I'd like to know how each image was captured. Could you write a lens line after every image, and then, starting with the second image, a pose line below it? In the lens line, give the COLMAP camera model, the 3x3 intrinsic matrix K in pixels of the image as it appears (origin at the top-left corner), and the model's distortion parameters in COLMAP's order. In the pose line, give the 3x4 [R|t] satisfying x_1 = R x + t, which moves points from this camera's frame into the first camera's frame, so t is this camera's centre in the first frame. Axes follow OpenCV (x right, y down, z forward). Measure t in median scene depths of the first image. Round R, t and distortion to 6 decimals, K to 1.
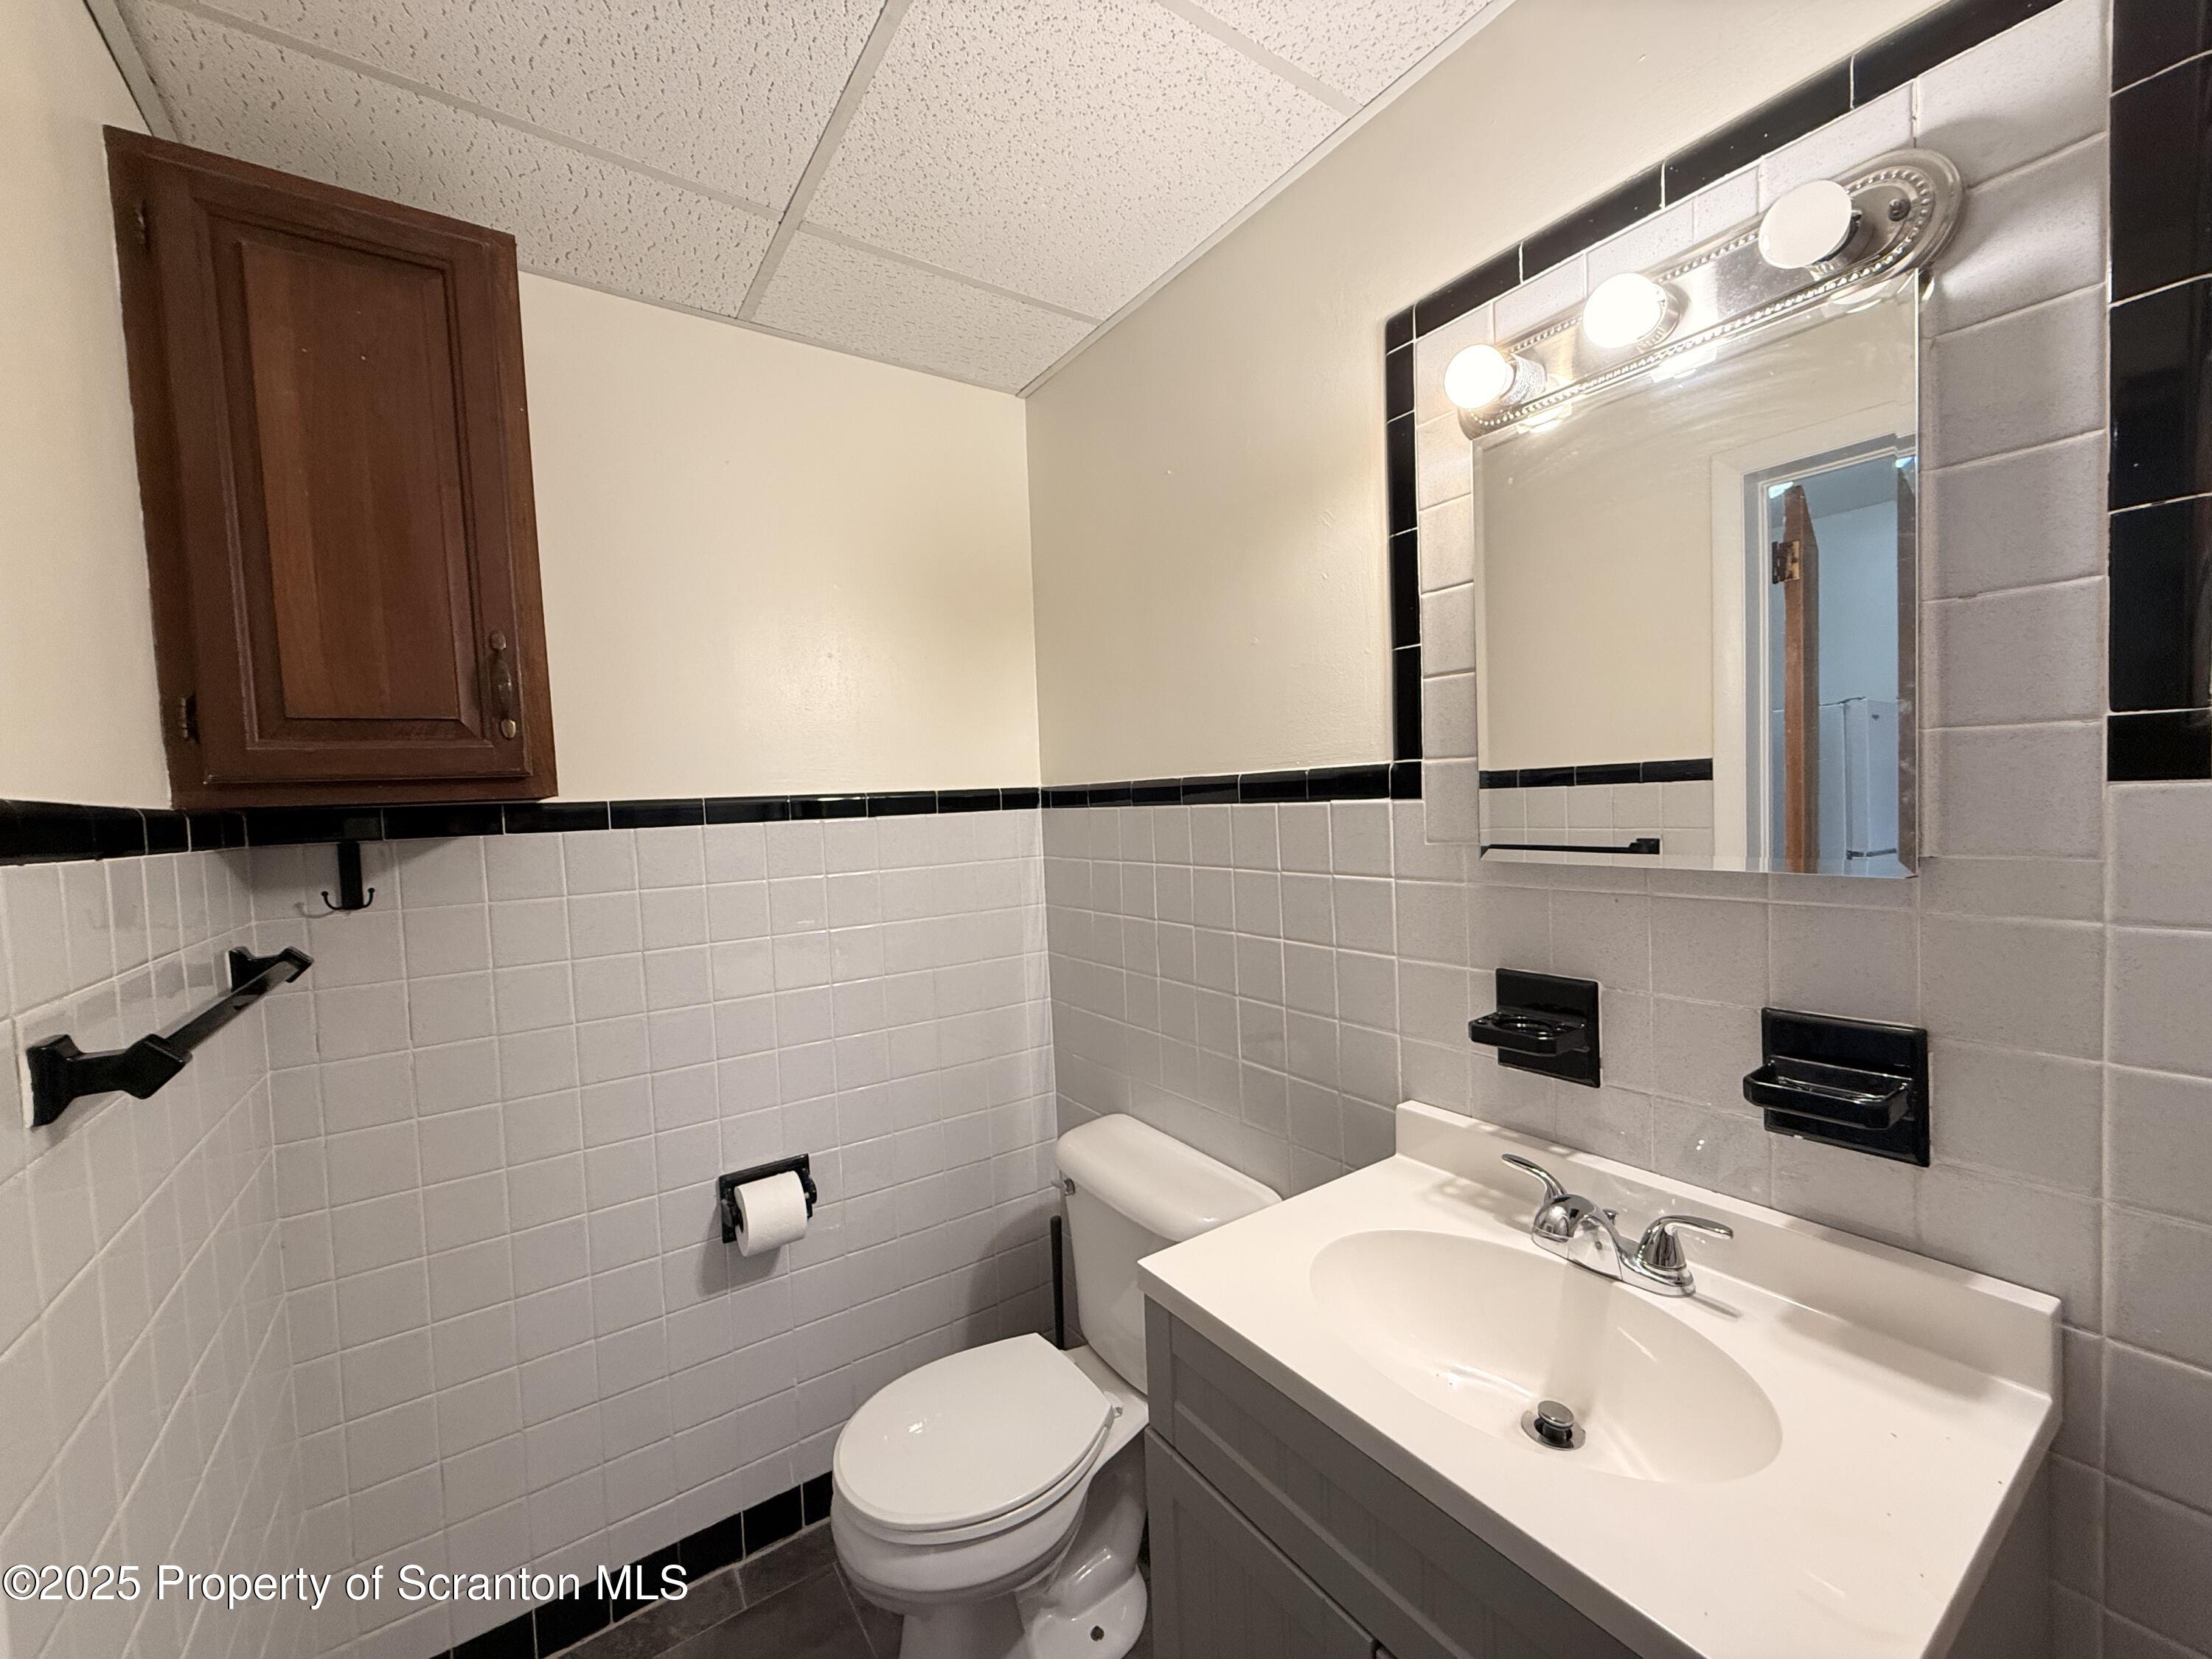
lens RADIAL K [[881.3, 0, 1101.7], [0, 881.3, 831.7], [0, 0, 1]] dist [0.001473, -0.001129]
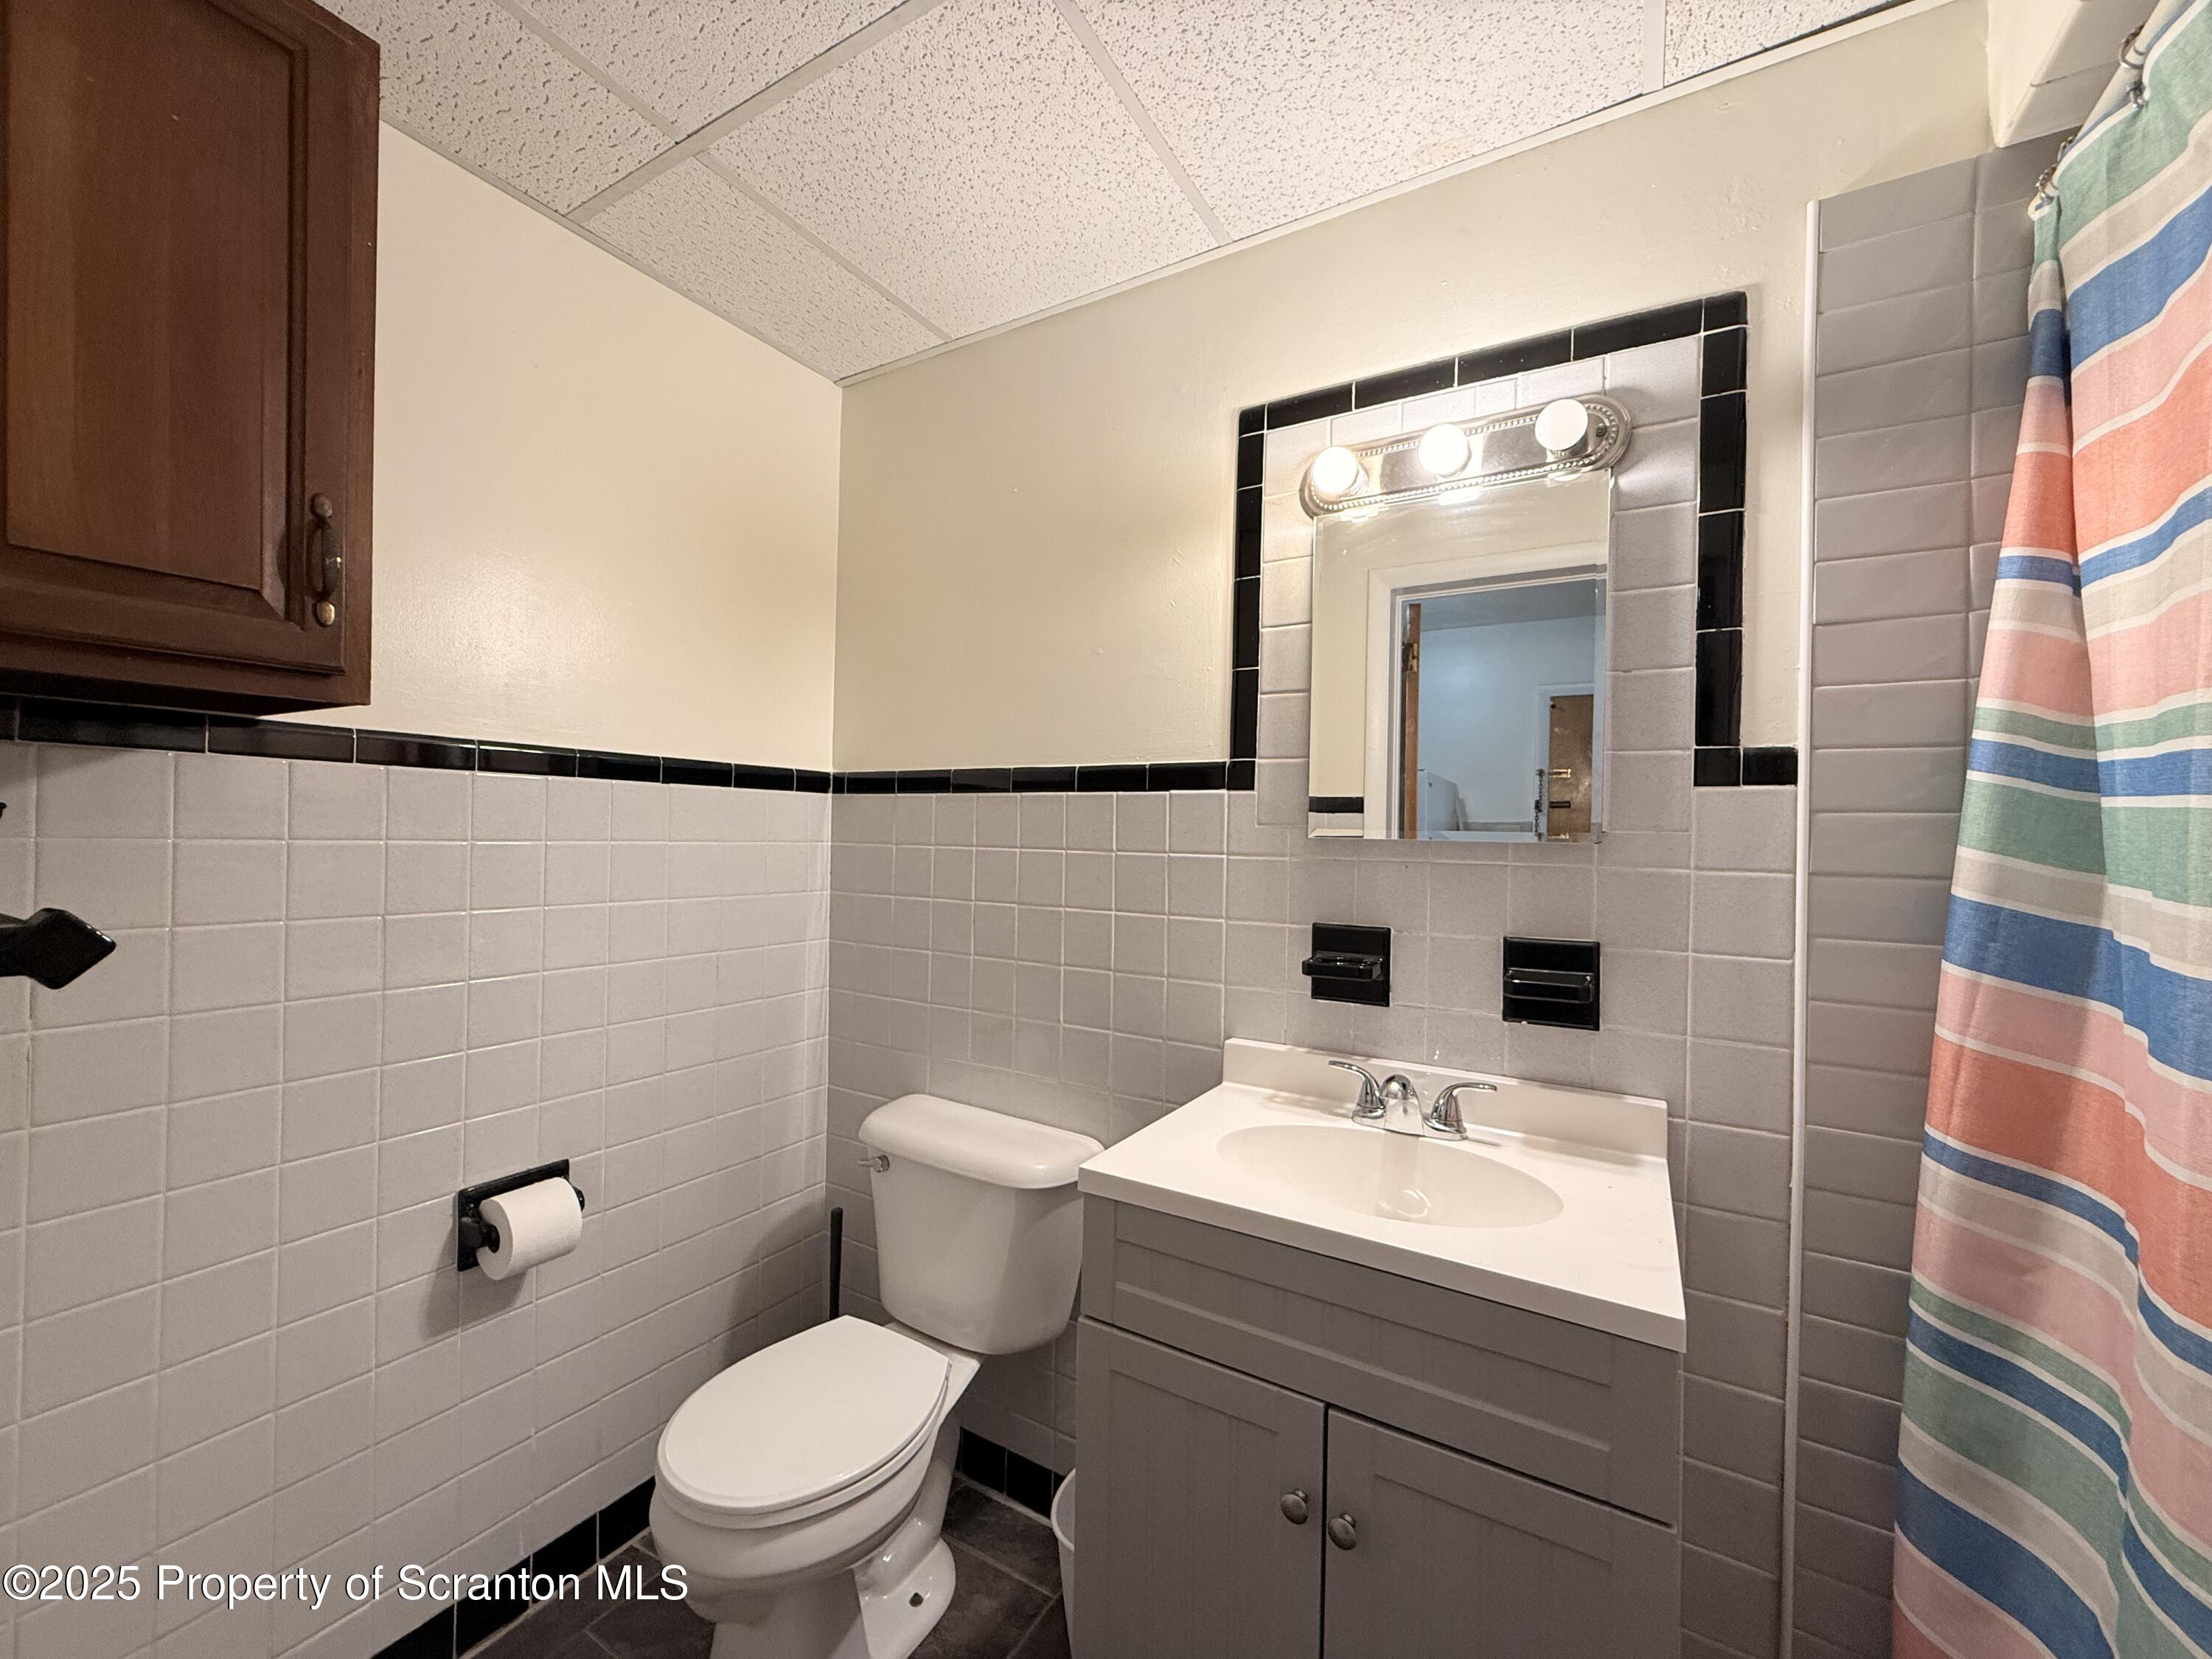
lens RADIAL K [[881.3, 0, 1104.2], [0, 881.3, 831.2], [0, 0, 1]] dist [0.001473, -0.001129]
pose [[0.906458, 0.062628, 0.417625, -0.347458], [-0.042498, 0.997450, -0.057338, 0.101195], [-0.420151, 0.034226, 0.906809, -0.039044]]
